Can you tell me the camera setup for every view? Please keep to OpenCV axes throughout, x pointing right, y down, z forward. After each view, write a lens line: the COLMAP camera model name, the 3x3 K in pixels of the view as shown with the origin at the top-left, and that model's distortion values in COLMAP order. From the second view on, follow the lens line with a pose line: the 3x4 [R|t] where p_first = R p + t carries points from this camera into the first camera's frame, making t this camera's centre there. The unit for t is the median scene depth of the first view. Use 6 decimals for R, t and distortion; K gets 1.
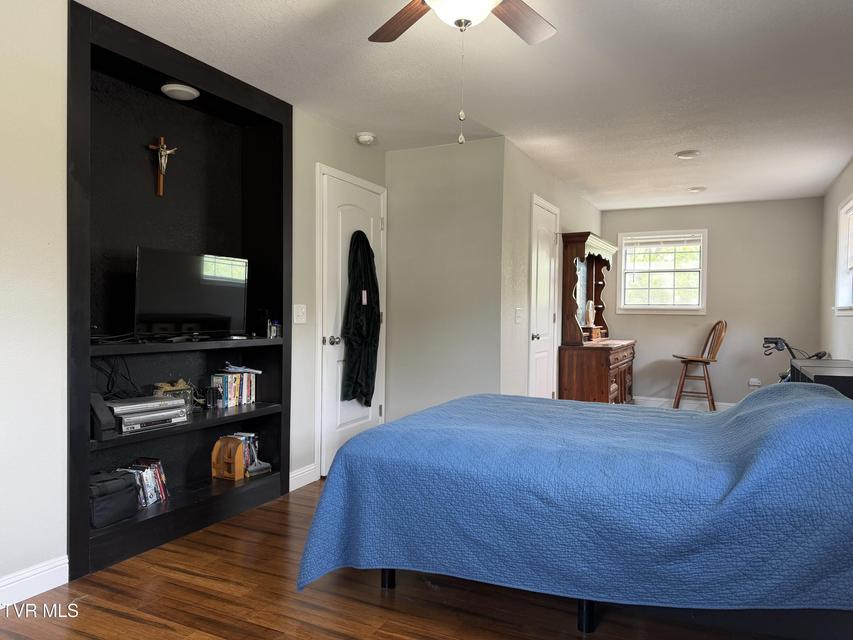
lens RADIAL K [[603.1, 0, 423.8], [0, 603.1, 322.6], [0, 0, 1]] dist [0.029647, -0.038689]
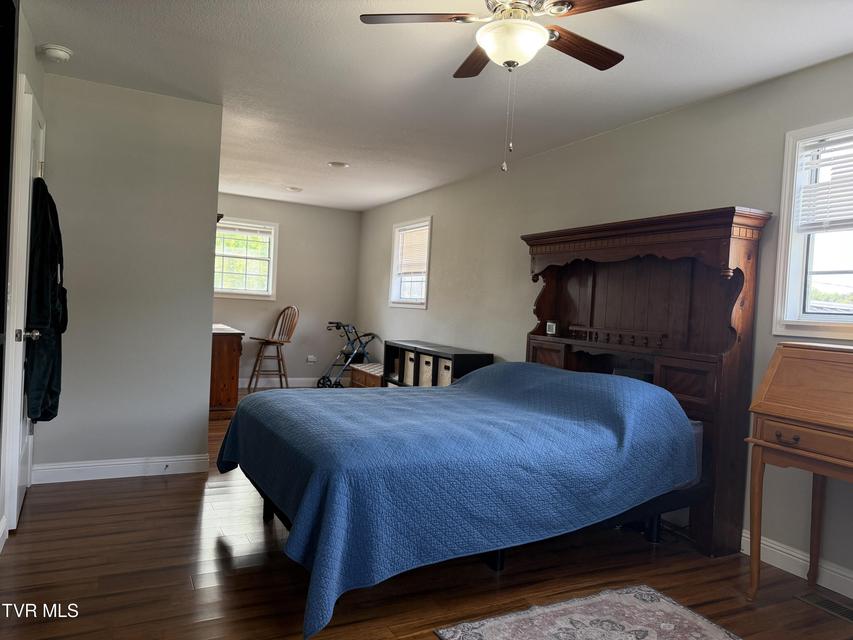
lens RADIAL K [[603.1, 0, 422.2], [0, 603.1, 315.5], [0, 0, 1]] dist [0.029647, -0.038689]
pose [[0.581358, 0.008688, 0.813602, -0.306249], [-0.035662, 0.999254, 0.014812, -0.011926], [-0.812866, -0.037626, 0.581234, 0.147908]]
